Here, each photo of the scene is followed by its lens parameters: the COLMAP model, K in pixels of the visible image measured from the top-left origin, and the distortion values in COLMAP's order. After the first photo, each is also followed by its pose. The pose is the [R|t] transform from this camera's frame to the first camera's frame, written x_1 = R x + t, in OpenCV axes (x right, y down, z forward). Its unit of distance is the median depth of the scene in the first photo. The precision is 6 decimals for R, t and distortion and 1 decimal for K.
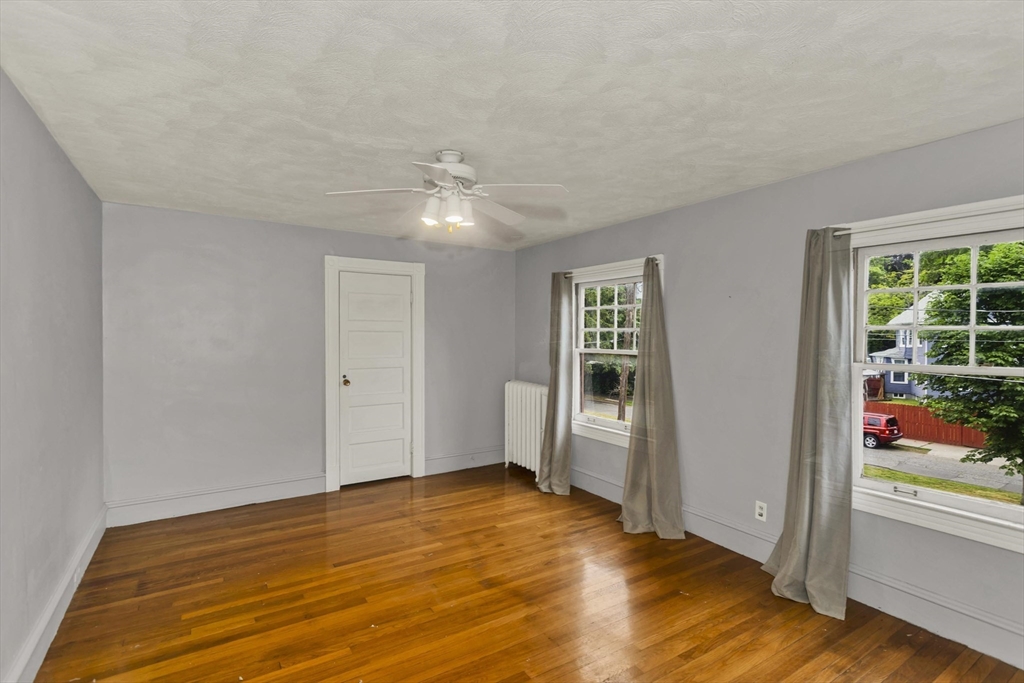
lens RADIAL K [[483.0, 0, 506.3], [0, 483.0, 336.4], [0, 0, 1]] dist [0.000960, -0.000014]
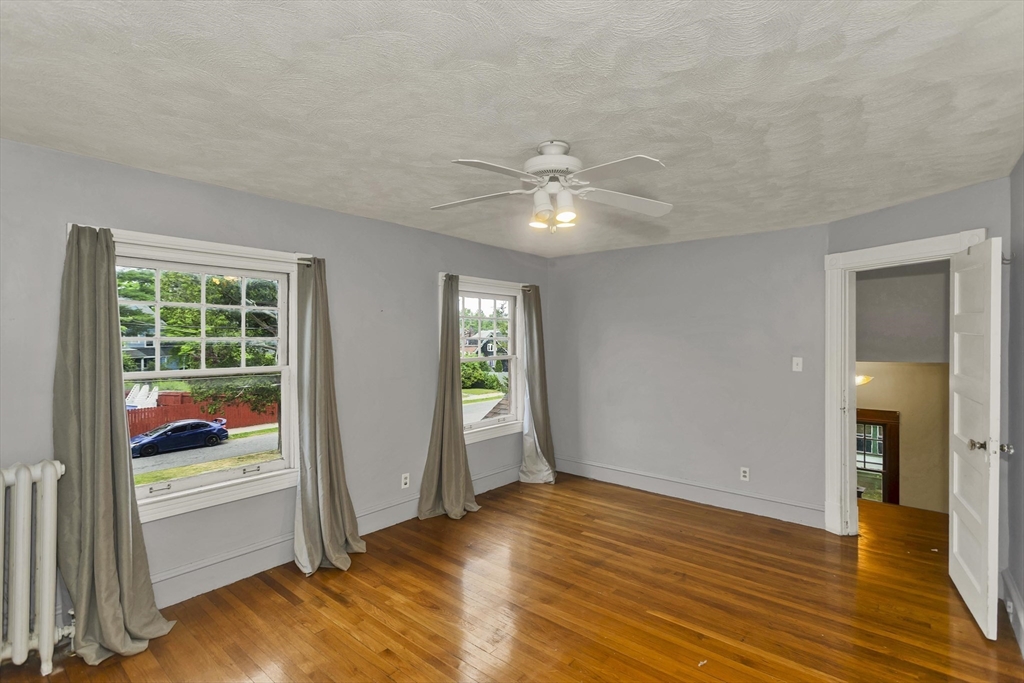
lens RADIAL K [[483.0, 0, 506.5], [0, 483.0, 343.2], [0, 0, 1]] dist [0.000960, -0.000014]
pose [[-0.305874, -0.009214, 0.952028, -0.617356], [0.007349, 0.999901, 0.012039, -0.015321], [-0.952044, 0.010679, -0.305776, 0.897464]]
